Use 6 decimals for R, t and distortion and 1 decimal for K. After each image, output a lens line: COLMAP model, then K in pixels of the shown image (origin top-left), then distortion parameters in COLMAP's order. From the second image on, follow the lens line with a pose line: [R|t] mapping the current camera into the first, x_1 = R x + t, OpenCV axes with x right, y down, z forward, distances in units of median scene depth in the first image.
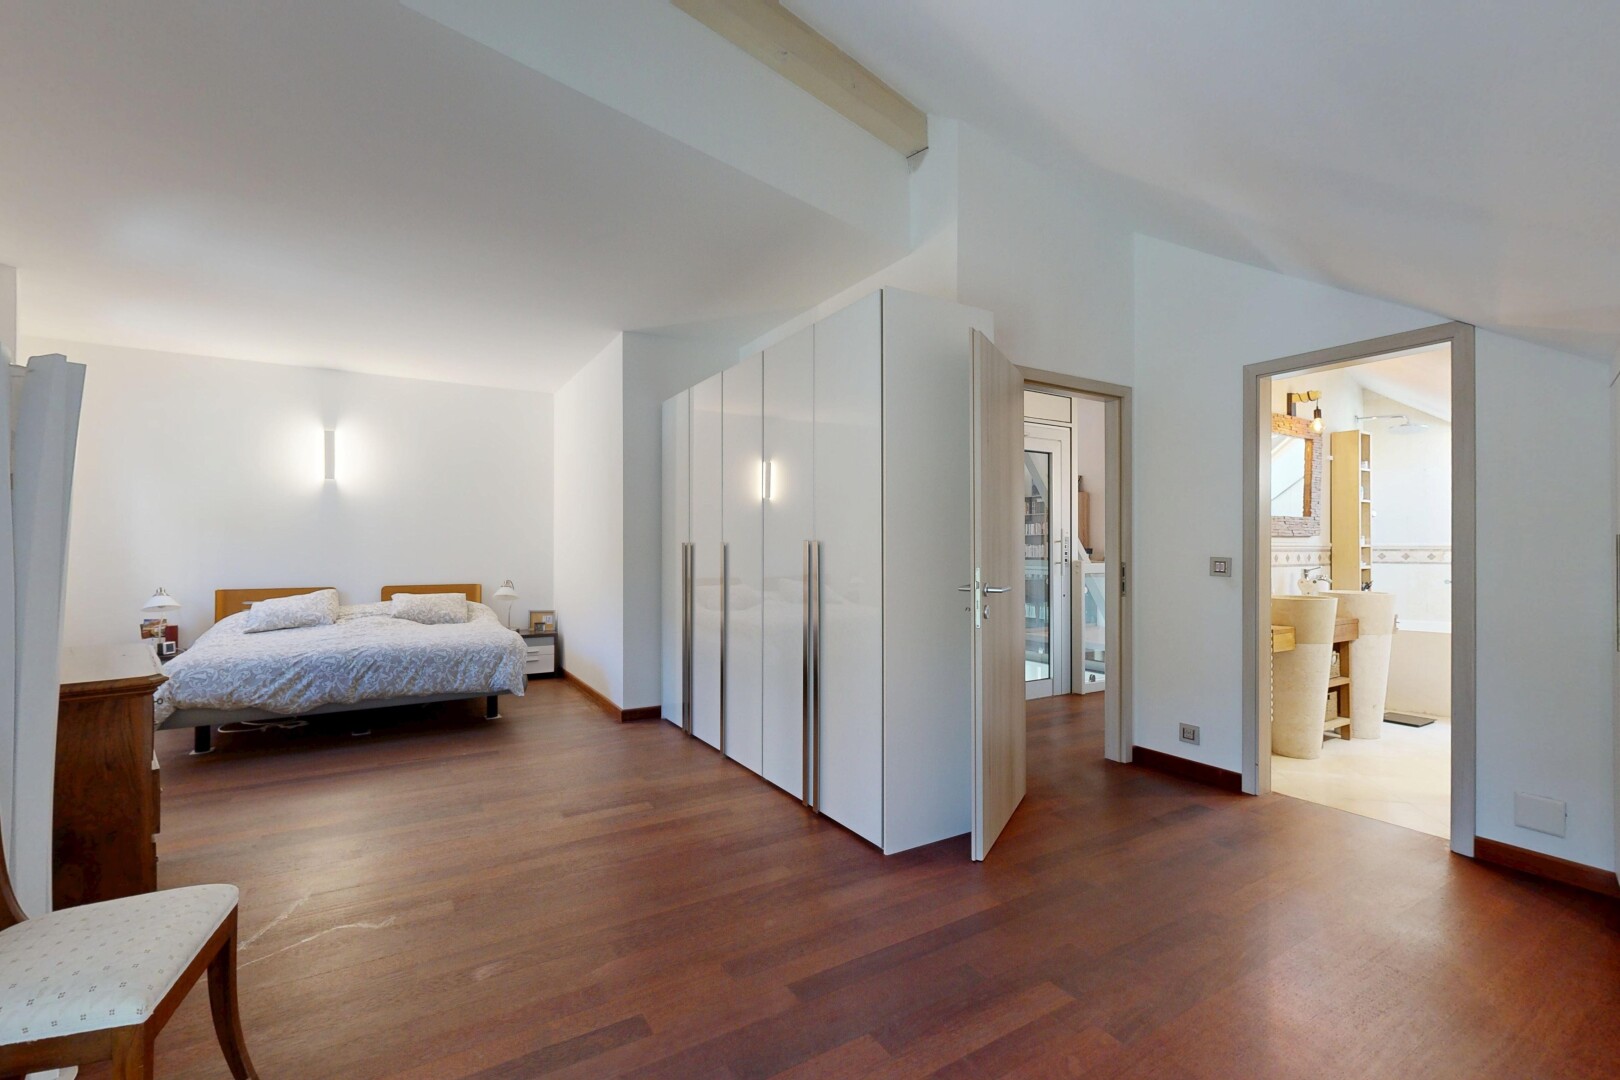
lens RADIAL K [[696.7, 0, 807.8], [0, 696.7, 544.4], [0, 0, 1]] dist [-0.000973, -0.000264]
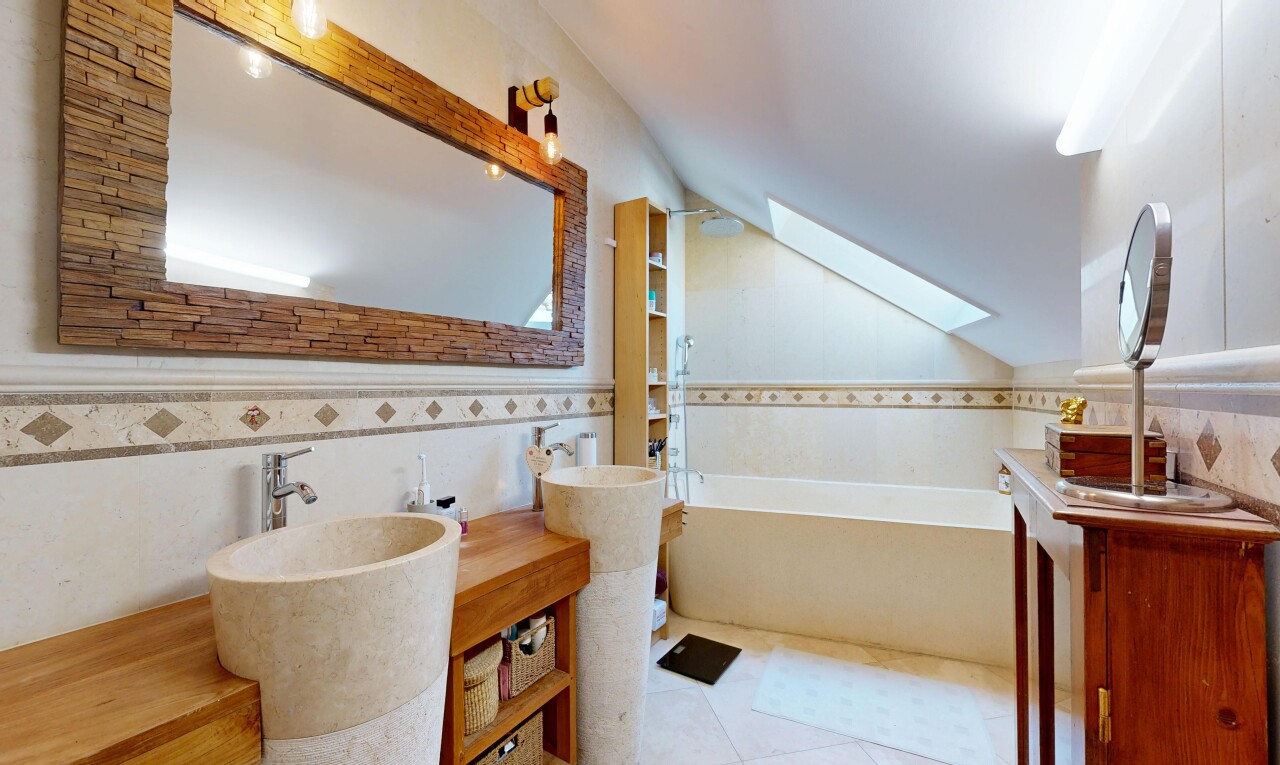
lens RADIAL K [[499.2, 0, 641.6], [0, 499.2, 383.5], [0, 0, 1]] dist [-0.000741, -0.000030]
pose [[0.891359, -0.000250, 0.453298, 0.580644], [0.002786, 0.999984, -0.004926, 0.004756], [-0.453290, 0.005654, 0.891345, 0.597357]]
